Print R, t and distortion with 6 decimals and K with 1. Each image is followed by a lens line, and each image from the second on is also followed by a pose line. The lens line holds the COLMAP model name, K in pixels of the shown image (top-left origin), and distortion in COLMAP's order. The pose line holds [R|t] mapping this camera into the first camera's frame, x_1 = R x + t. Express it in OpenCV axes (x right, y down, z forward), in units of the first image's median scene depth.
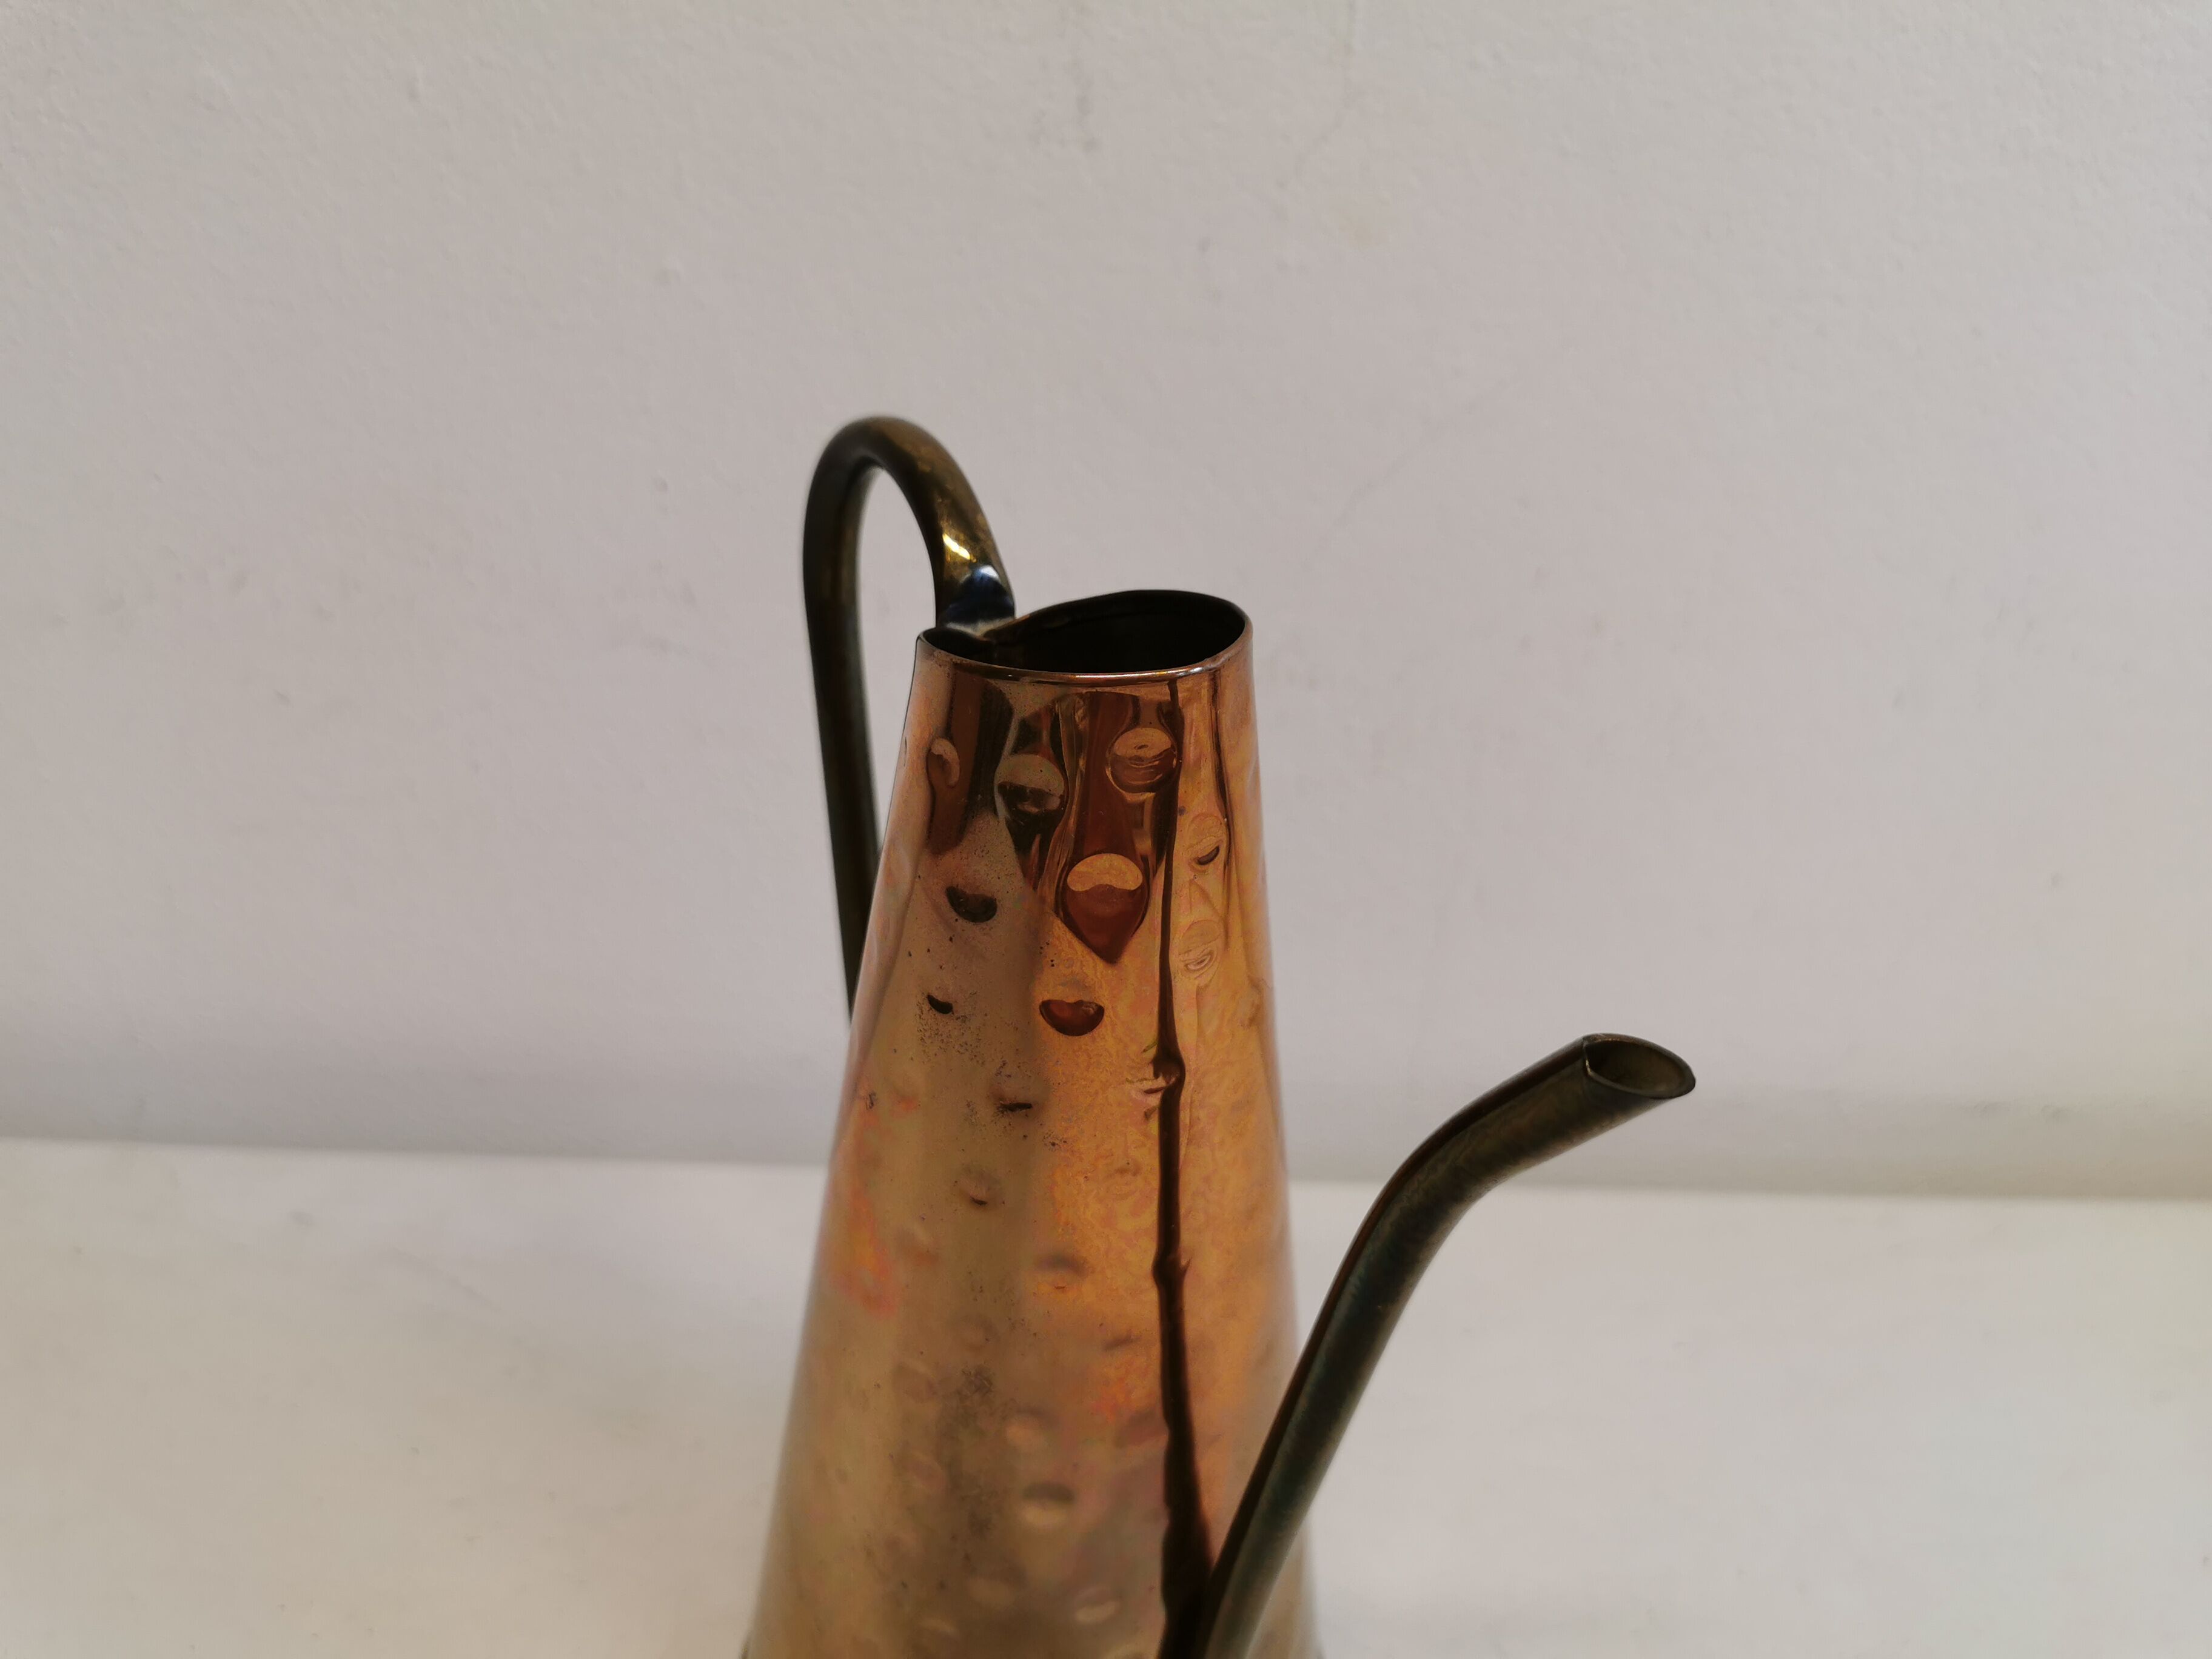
lens RADIAL K [[1723.0, 0, 1122.8], [0, 1723.0, 819.4], [0, 0, 1]] dist [0.022341, -0.068791]
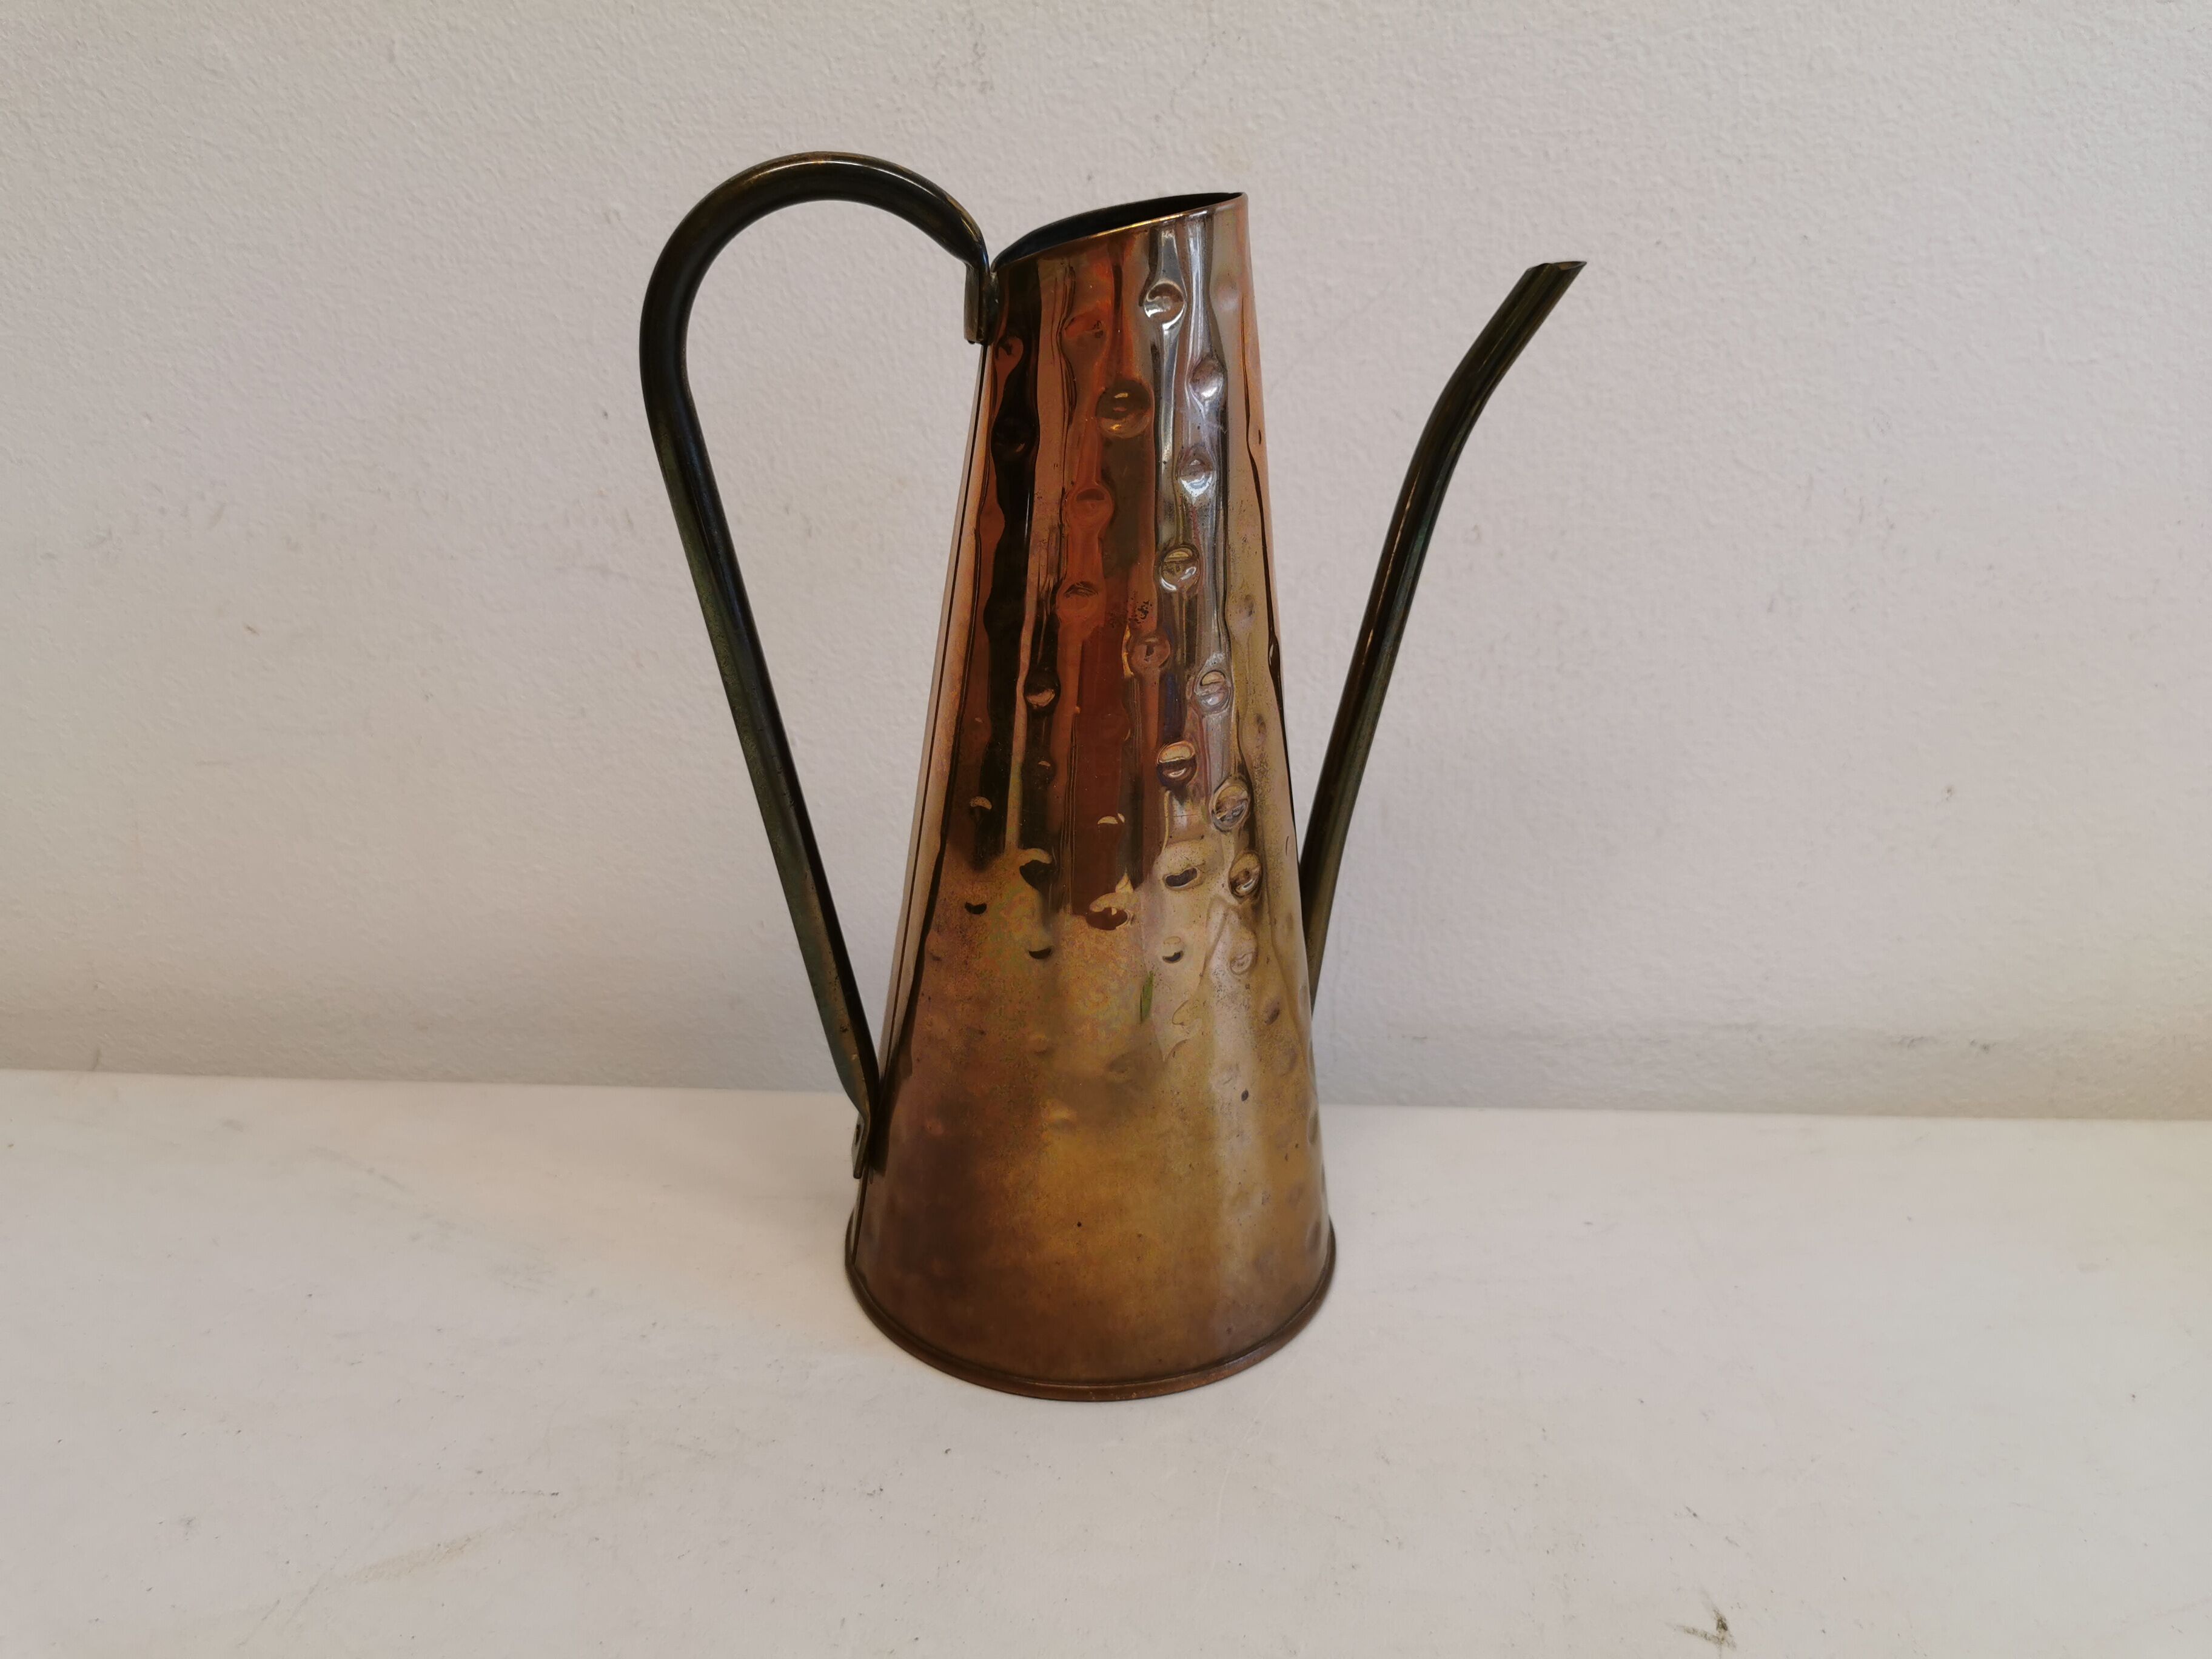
lens RADIAL K [[1723.0, 0, 1133.6], [0, 1723.0, 839.9], [0, 0, 1]] dist [0.022341, -0.068791]
pose [[0.999583, -0.011989, -0.026256, 0.101087], [0.007560, 0.986650, -0.162682, 0.274951], [0.027856, 0.162416, 0.986329, -0.022898]]
